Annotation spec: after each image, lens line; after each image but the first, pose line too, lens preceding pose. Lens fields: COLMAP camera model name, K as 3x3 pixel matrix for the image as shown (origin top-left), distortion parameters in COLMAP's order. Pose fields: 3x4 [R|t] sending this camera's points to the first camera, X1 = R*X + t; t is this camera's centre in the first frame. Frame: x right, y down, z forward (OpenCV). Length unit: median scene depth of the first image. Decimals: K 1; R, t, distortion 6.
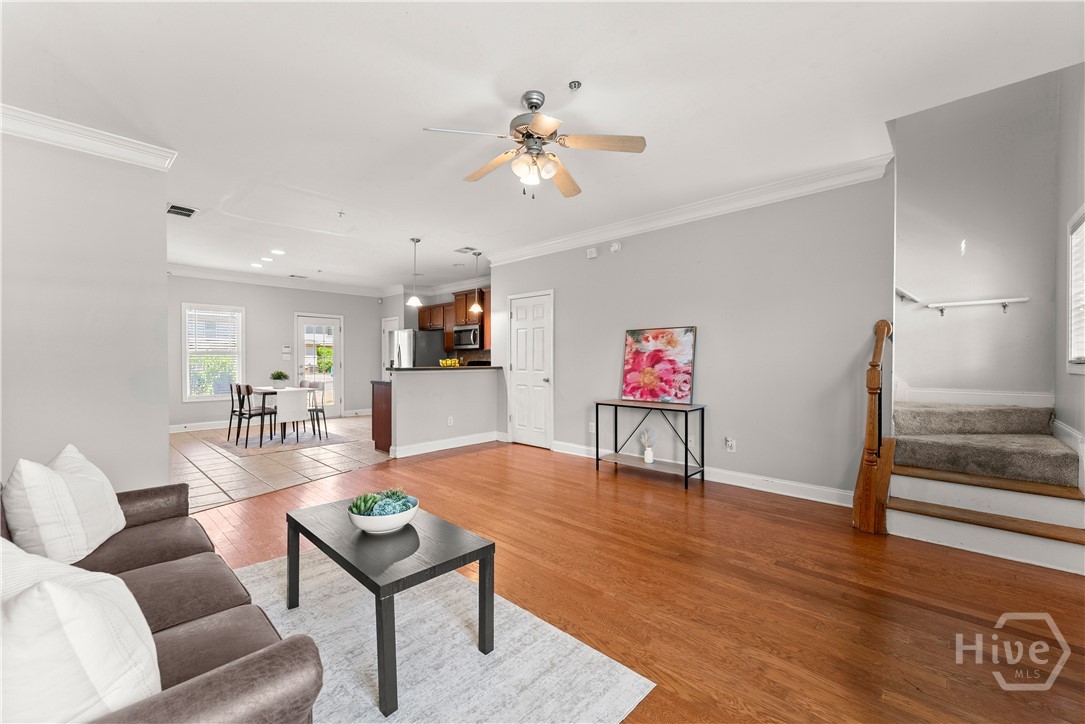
lens RADIAL K [[433.0, 0, 541.2], [0, 433.0, 366.7], [0, 0, 1]] dist [-0.001857, -0.000107]
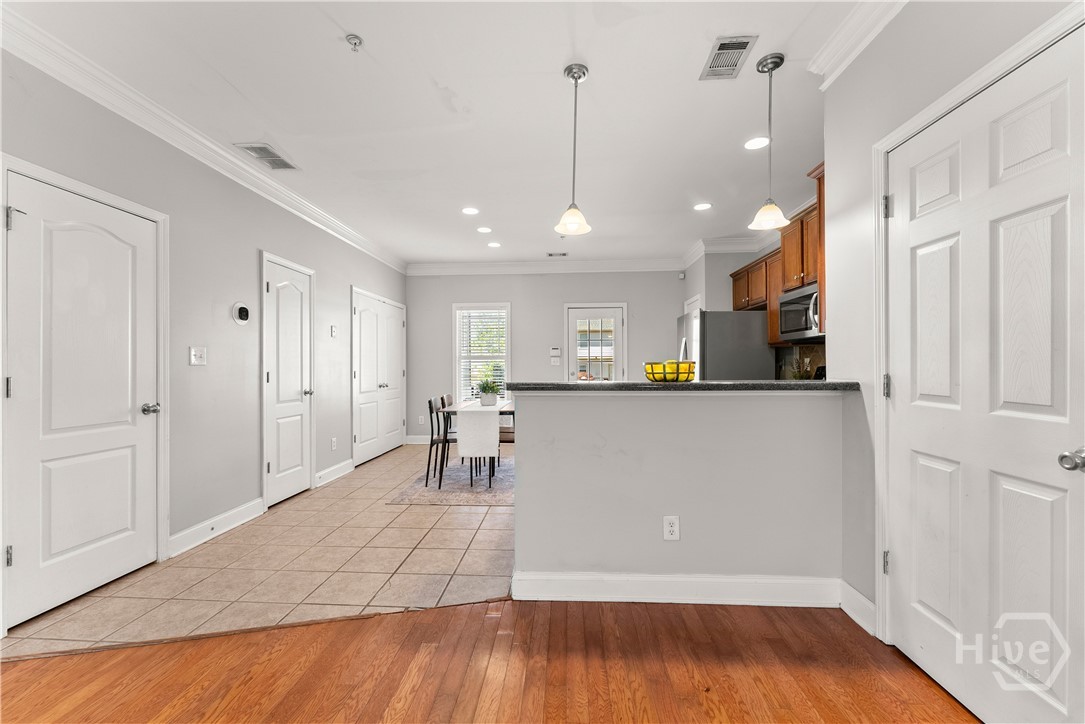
lens RADIAL K [[436.6, 0, 542.1], [0, 436.6, 367.2], [0, 0, 1]] dist [-0.000245, -0.000018]
pose [[0.638950, -0.001395, -0.769247, 0.009465], [-0.007269, 0.999943, -0.007851, -0.009669], [0.769214, 0.010608, 0.638903, 0.813925]]
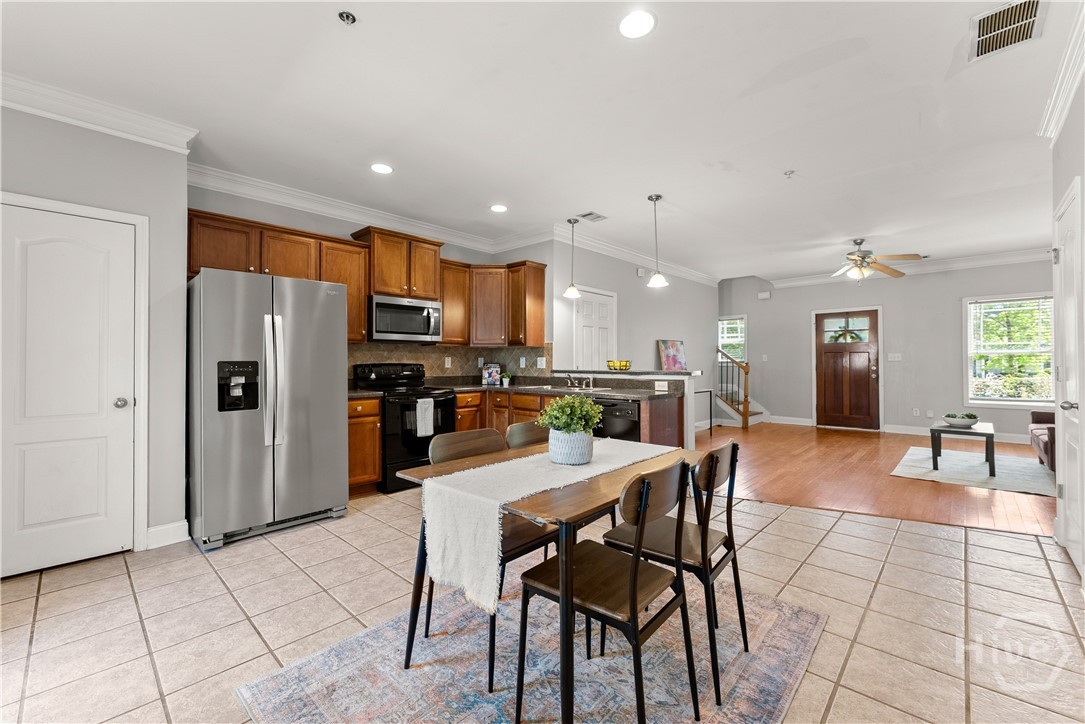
lens RADIAL K [[440.3, 0, 541.2], [0, 440.3, 356.9], [0, 0, 1]] dist [0.000296, 0.000650]
pose [[0.012497, 0.014421, 0.999818, -1.190289], [0.017784, 0.999735, -0.014642, -0.016627], [-0.999764, 0.017964, 0.012238, 1.361370]]
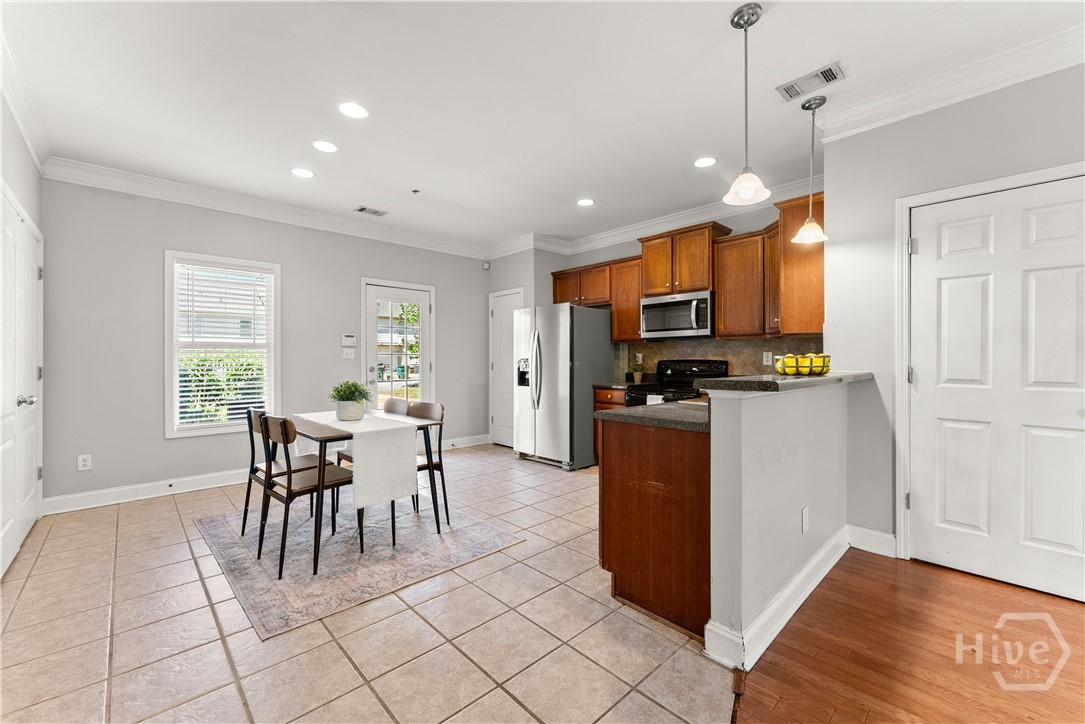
lens RADIAL K [[437.2, 0, 542.6], [0, 437.2, 360.4], [0, 0, 1]] dist [-0.000884, -0.000186]
pose [[0.998137, -0.001676, -0.060991, -0.498464], [0.000863, 0.999911, -0.013341, -0.008583], [0.061008, 0.013264, 0.998049, 0.731912]]
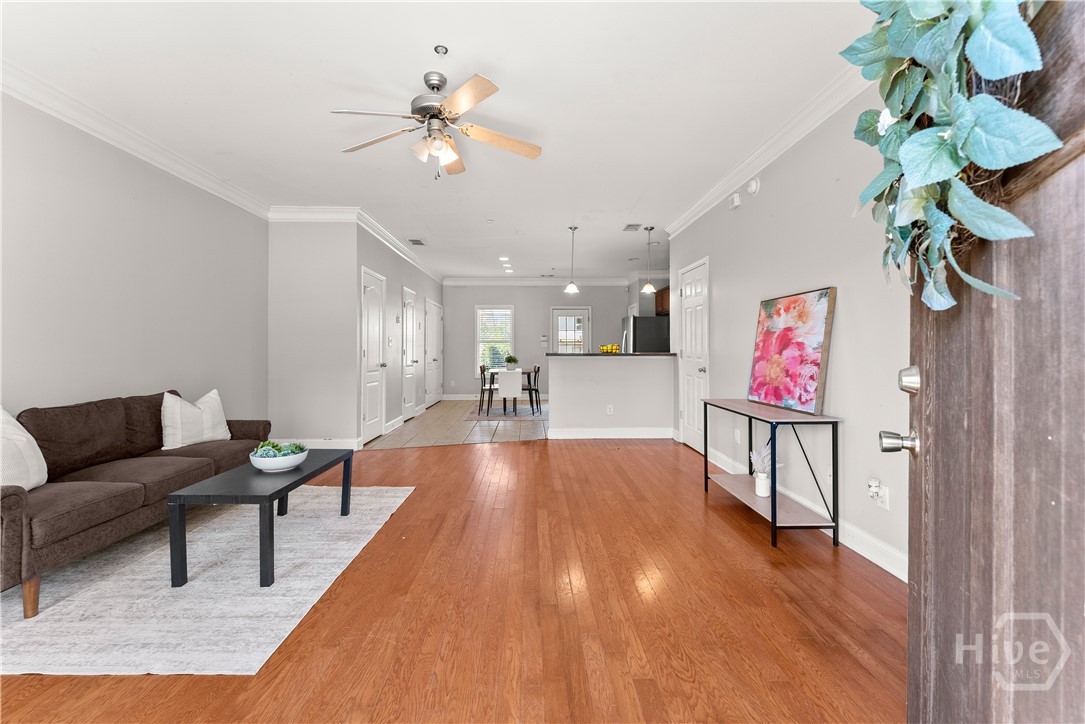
lens RADIAL K [[445.4, 0, 538.6], [0, 445.4, 347.2], [0, 0, 1]] dist [-0.001008, 0.000041]
pose [[0.698726, -0.002450, -0.715385, 0.460922], [-0.011535, 0.999826, -0.014691, 0.004627], [0.715297, 0.018517, 0.698576, 0.242710]]
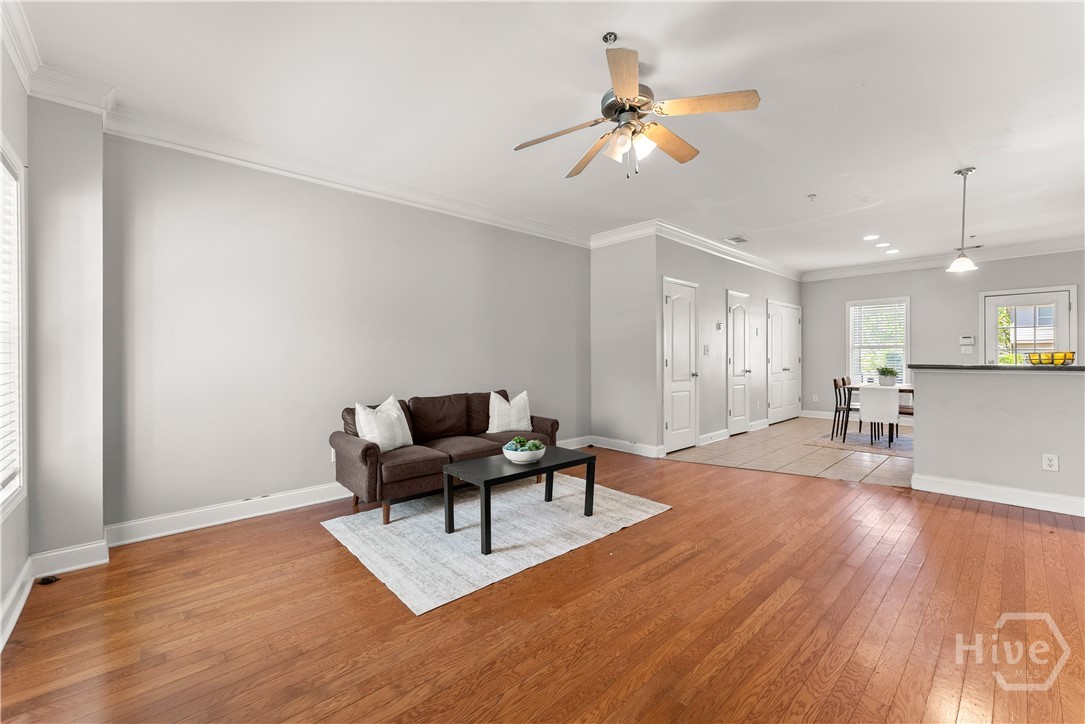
lens RADIAL K [[440.3, 0, 541.2], [0, 440.3, 356.9], [0, 0, 1]] dist [0.000296, 0.000650]
pose [[-0.074179, 0.002079, -0.997243, 0.487787], [-0.011006, 0.999935, 0.002903, -0.005277], [0.997184, 0.011191, -0.074151, 0.468246]]
